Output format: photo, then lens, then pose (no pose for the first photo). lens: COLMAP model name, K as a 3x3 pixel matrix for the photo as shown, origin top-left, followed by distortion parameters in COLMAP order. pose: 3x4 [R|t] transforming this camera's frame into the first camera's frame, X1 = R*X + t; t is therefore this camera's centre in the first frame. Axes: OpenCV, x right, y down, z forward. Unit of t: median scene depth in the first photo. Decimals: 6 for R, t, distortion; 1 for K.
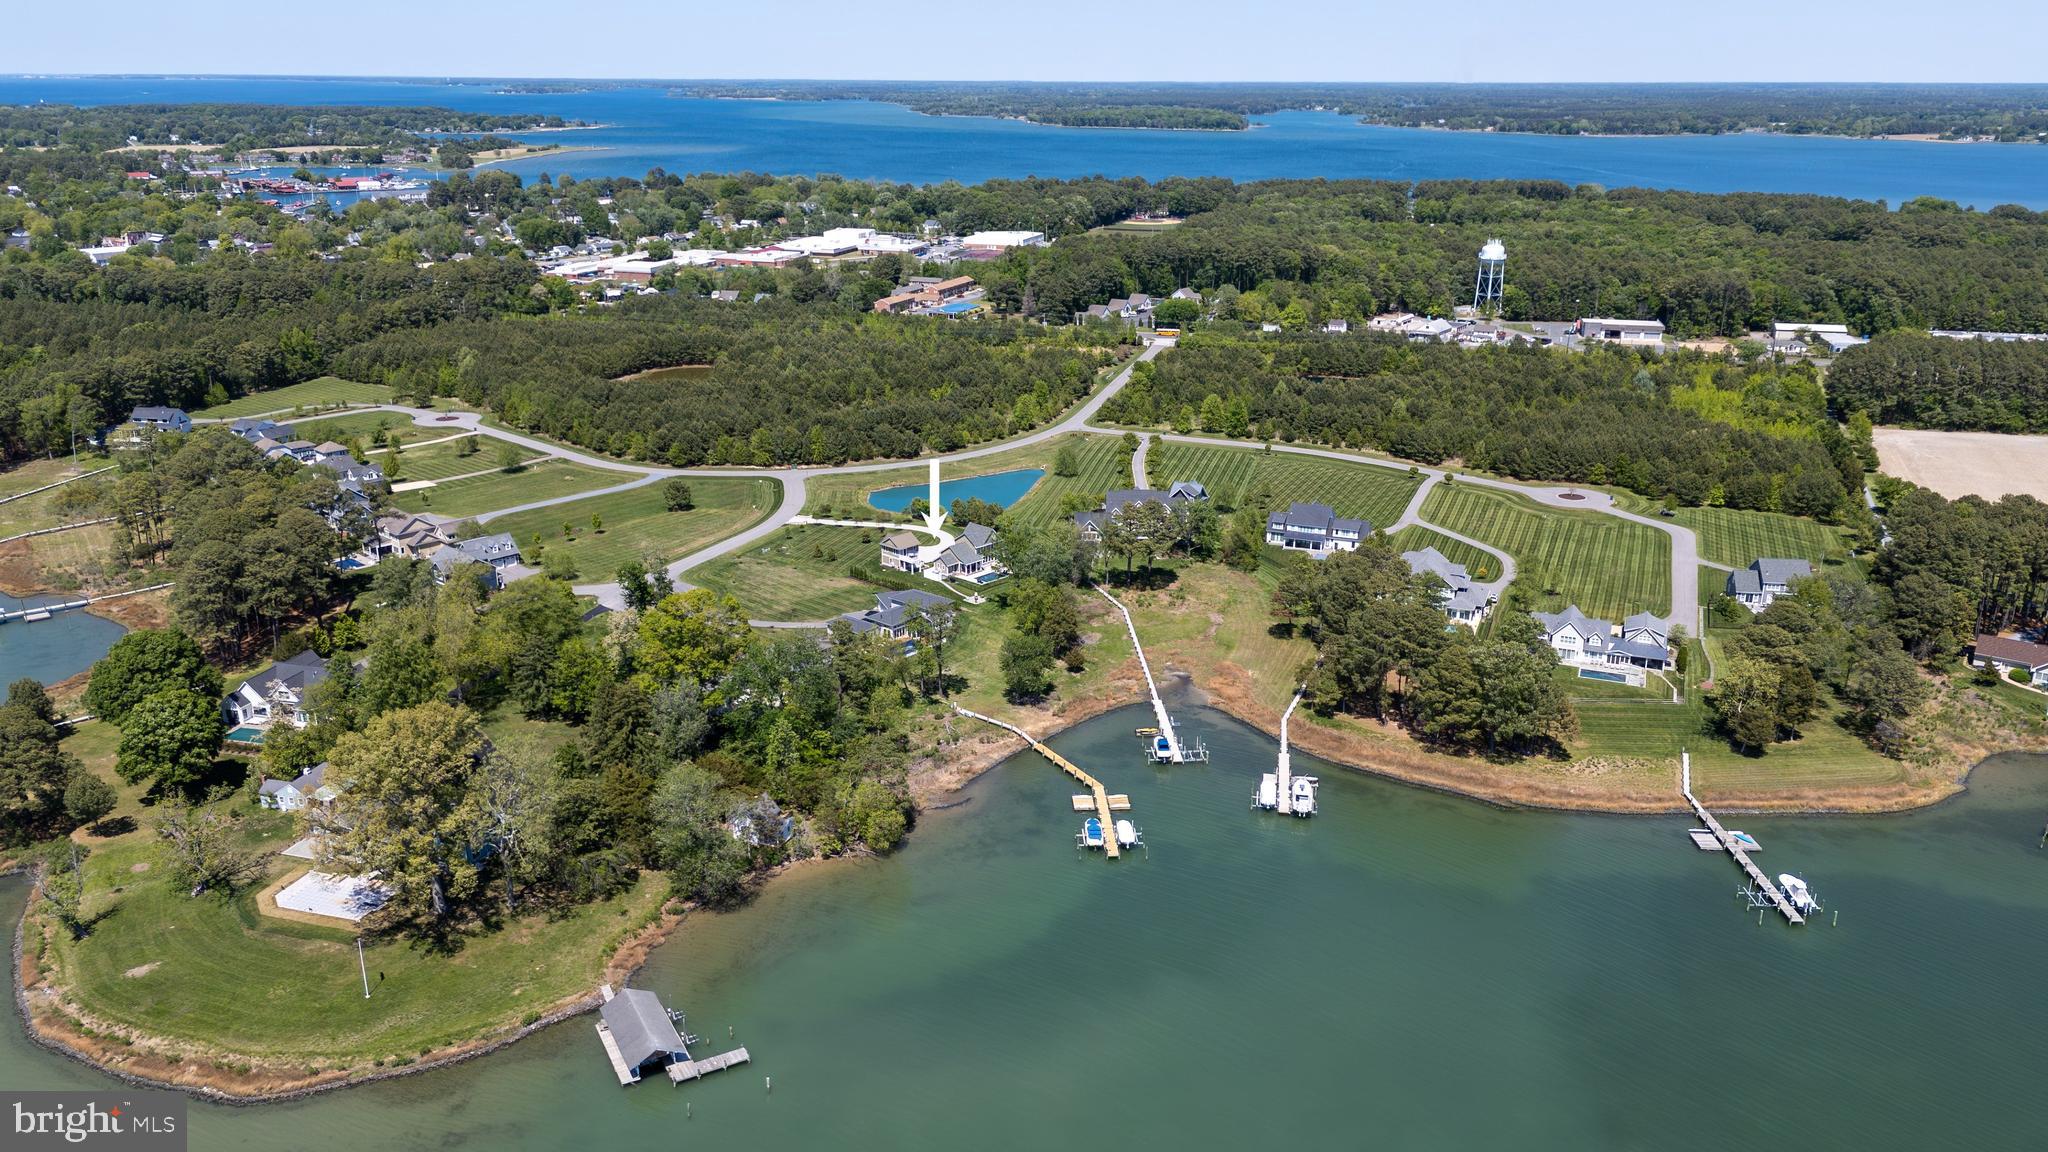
lens RADIAL K [[1479.0, 0, 1038.8], [0, 1479.0, 575.1], [0, 0, 1]] dist [0.102516, -0.146560]
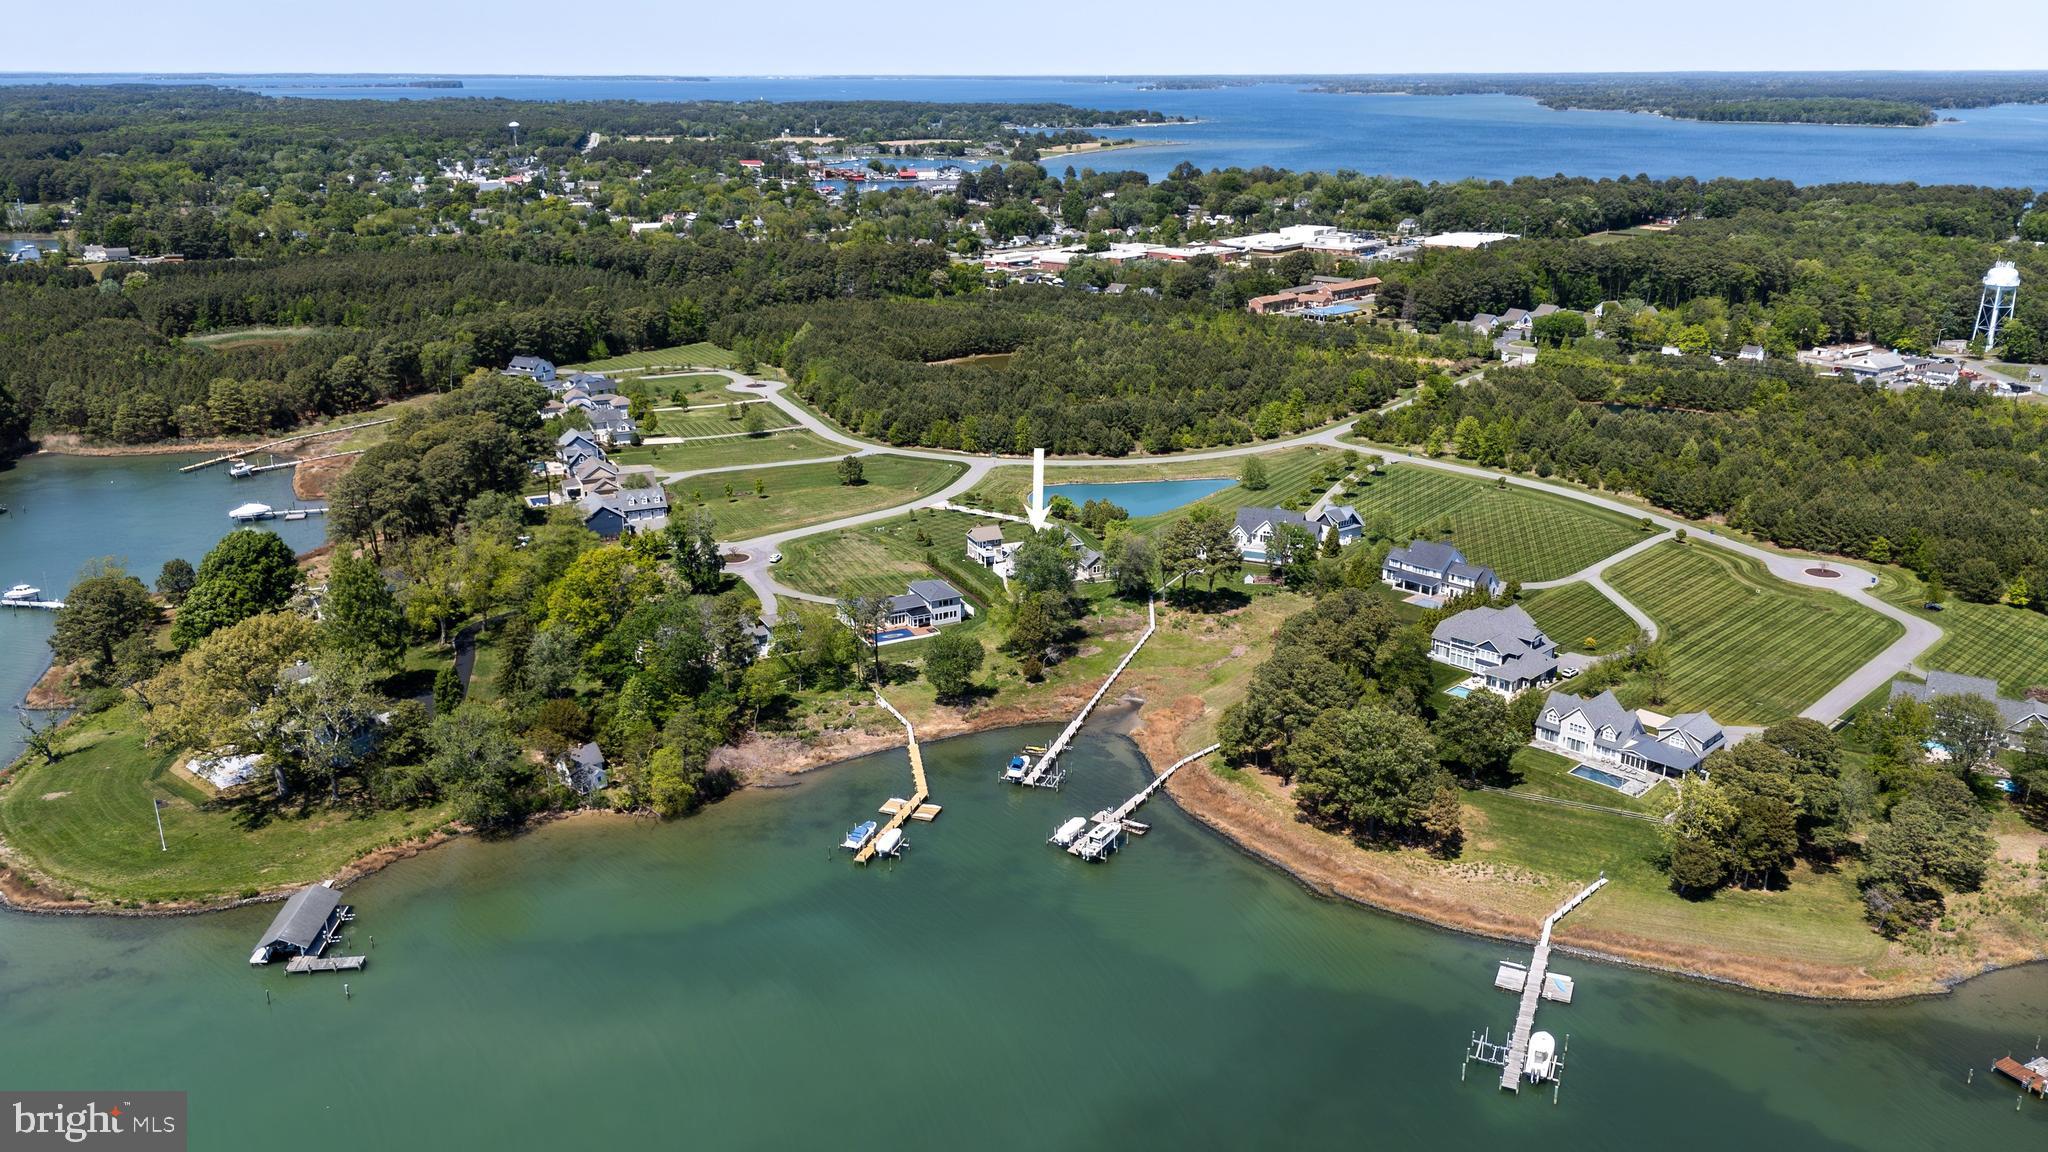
lens RADIAL K [[1510.3, 0, 1034.0], [0, 1510.3, 580.0], [0, 0, 1]] dist [0.071823, -0.083306]
pose [[0.921583, 0.119259, -0.369408, 0.204718], [-0.118927, 0.992619, 0.023760, -0.012982], [0.369514, 0.022036, 0.928964, 0.045500]]
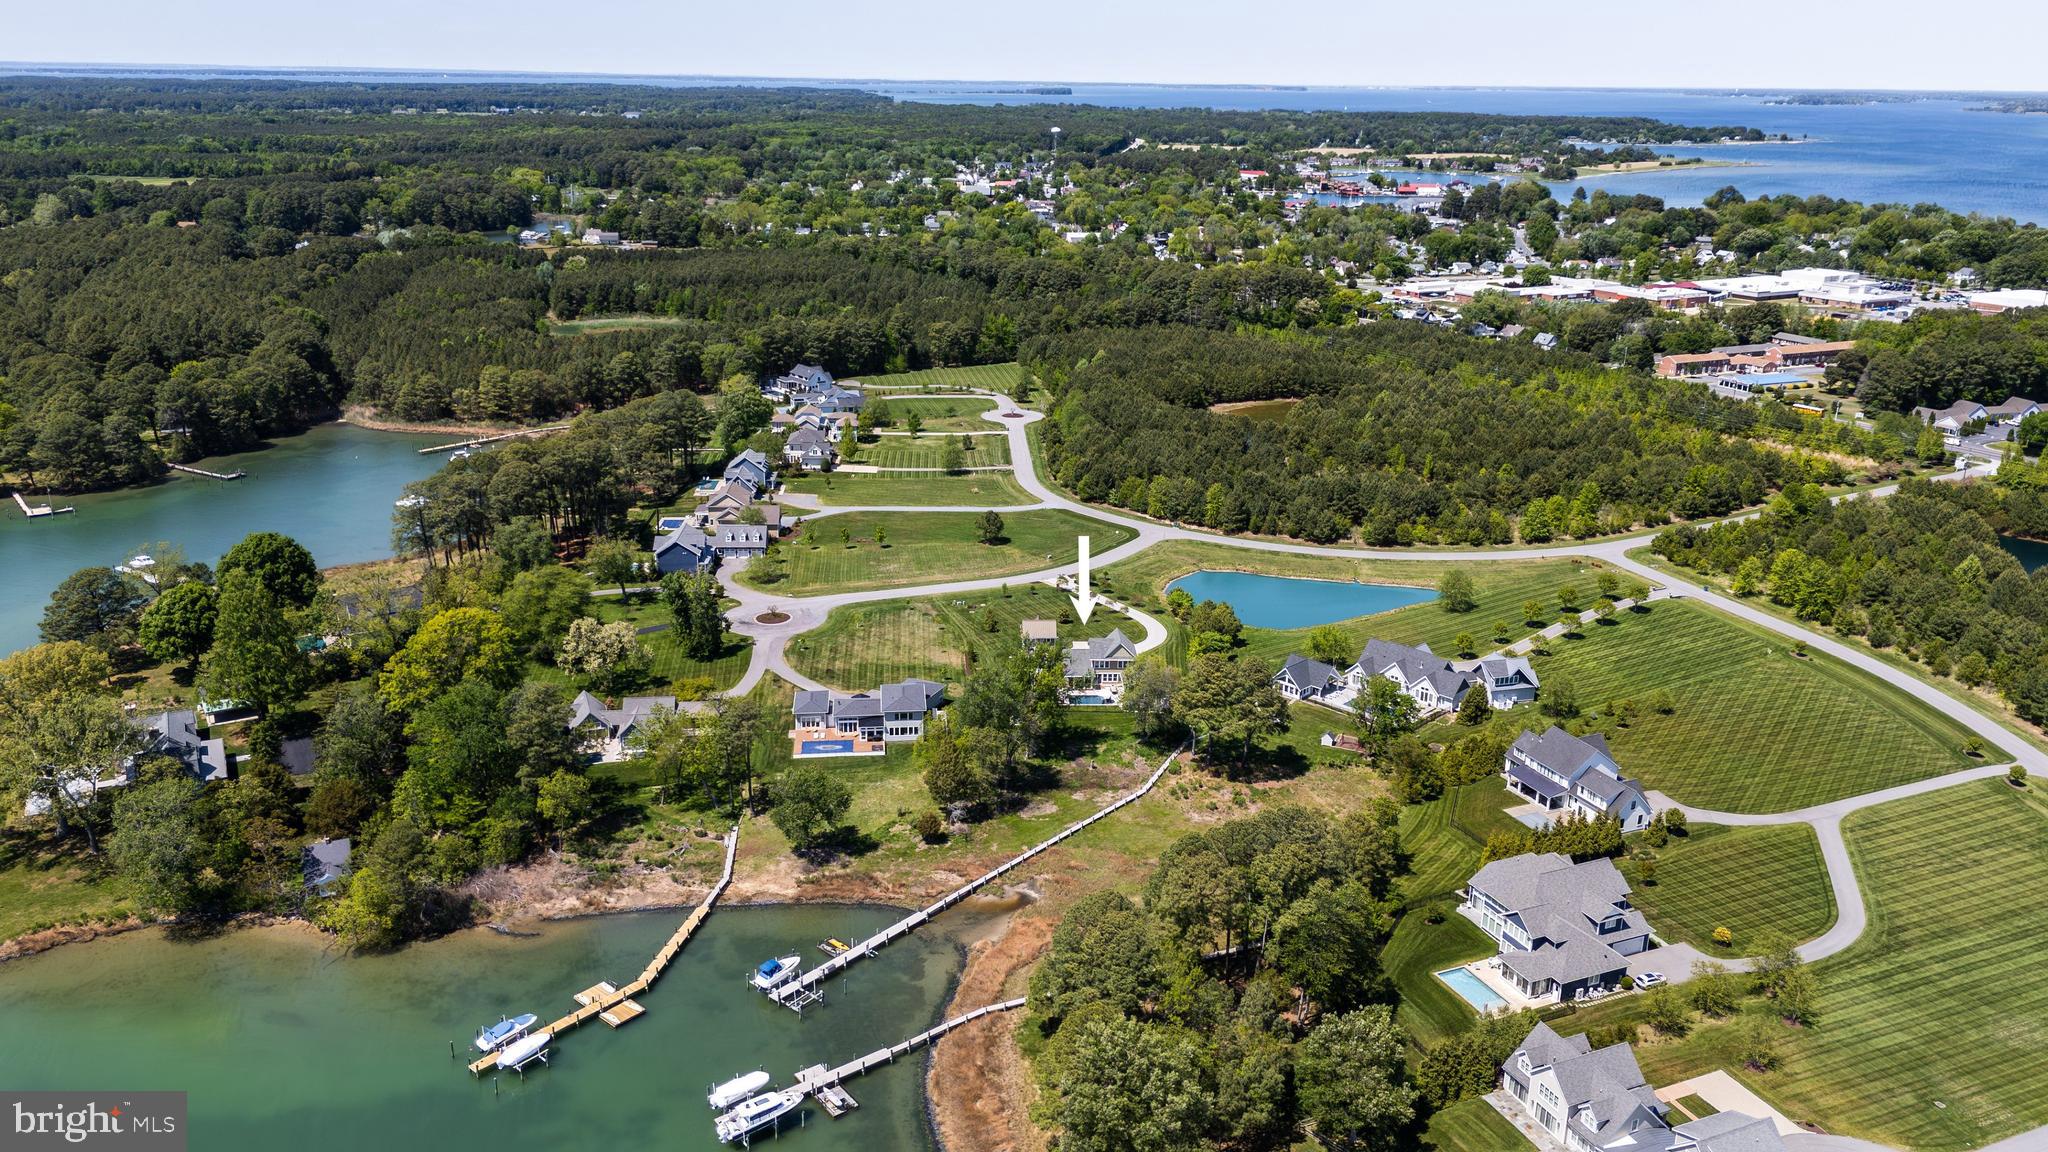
lens RADIAL K [[1493.6, 0, 1024.0], [0, 1493.6, 576.0], [0, 0, 1]] dist [0.067246, -0.080957]
pose [[0.716339, 0.225985, -0.660143, 0.291598], [-0.231068, 0.969546, 0.081164, -0.077139], [0.658381, 0.094397, 0.746742, 0.236352]]
